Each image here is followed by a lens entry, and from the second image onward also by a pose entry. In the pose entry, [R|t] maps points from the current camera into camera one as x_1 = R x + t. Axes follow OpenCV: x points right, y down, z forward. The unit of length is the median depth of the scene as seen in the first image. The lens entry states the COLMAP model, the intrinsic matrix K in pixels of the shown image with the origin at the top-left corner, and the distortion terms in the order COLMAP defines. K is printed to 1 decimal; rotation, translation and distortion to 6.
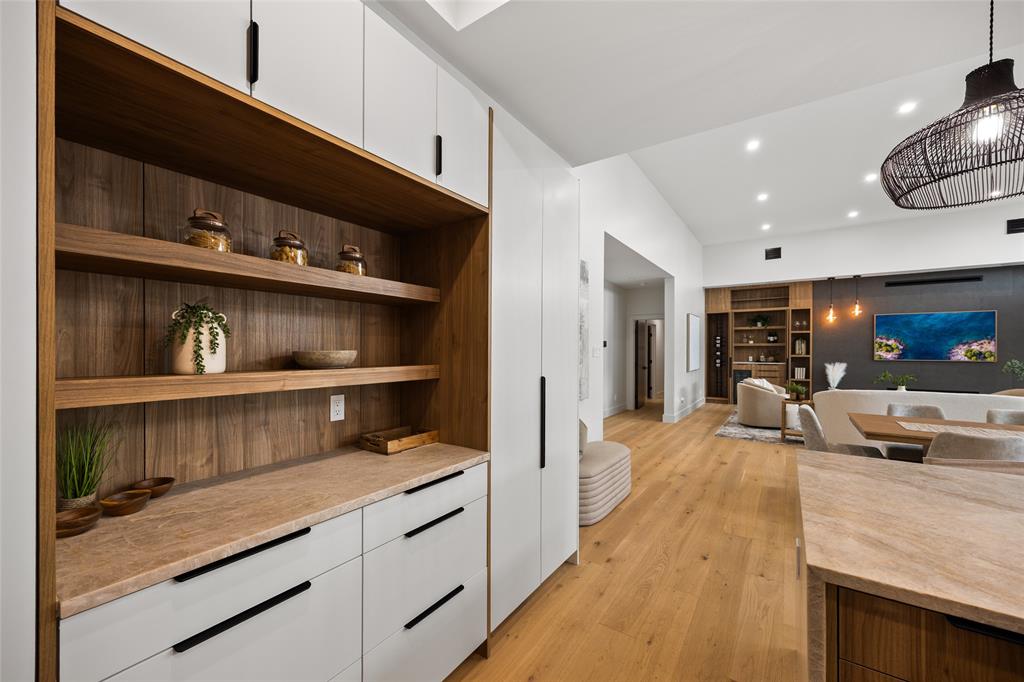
lens RADIAL K [[393.2, 0, 511.1], [0, 393.2, 346.4], [0, 0, 1]] dist [-0.000988, 0.000164]
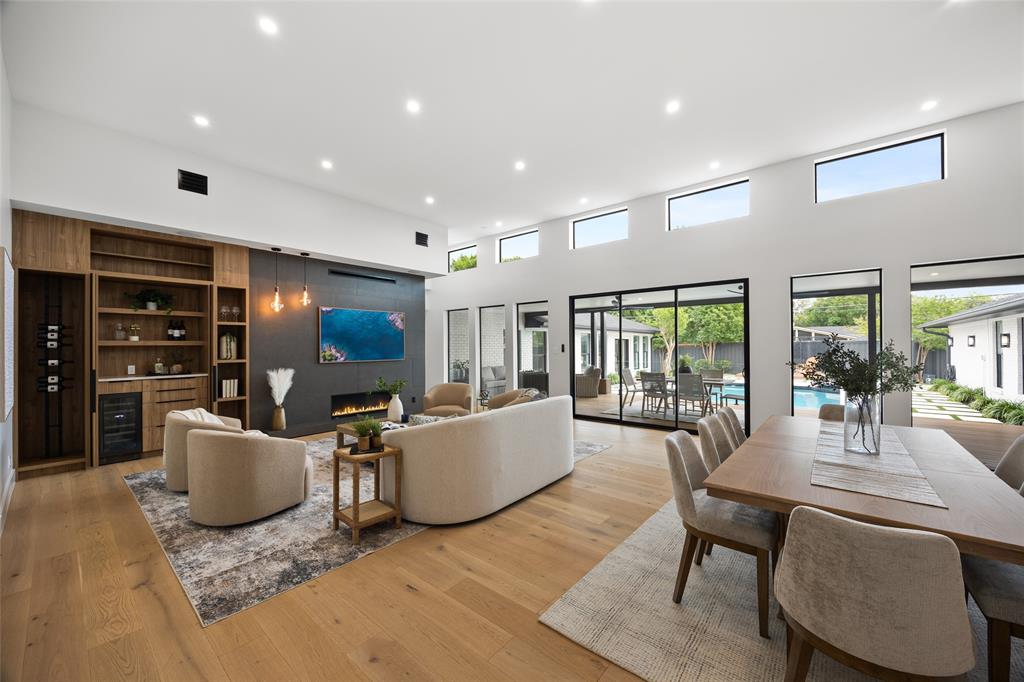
lens RADIAL K [[393.2, 0, 511.1], [0, 393.2, 346.4], [0, 0, 1]] dist [-0.000988, 0.000164]
pose [[0.085384, -0.002257, 0.996346, 0.138710], [0.002605, 0.999995, 0.002042, 0.000198], [-0.996345, 0.002421, 0.085390, 0.488211]]
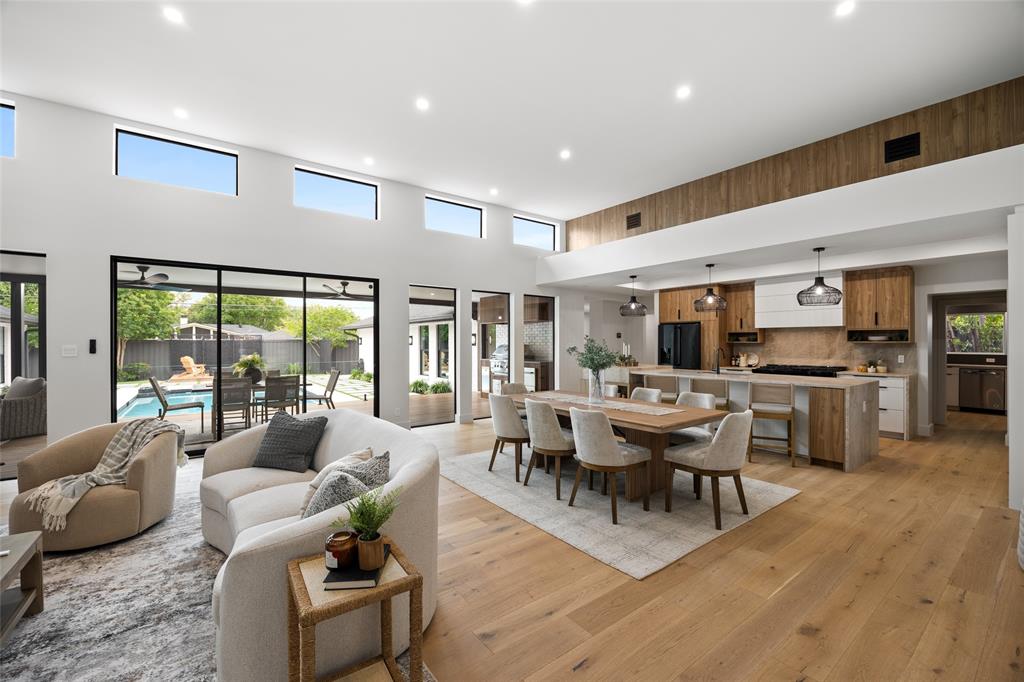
lens RADIAL K [[422.7, 0, 527.6], [0, 422.7, 342.6], [0, 0, 1]] dist [-0.002878, -0.000432]
pose [[-0.956624, 0.000628, 0.291325, 0.370022], [-0.000008, 0.999998, -0.002180, 0.002301], [-0.291326, -0.002088, -0.956622, 0.801590]]
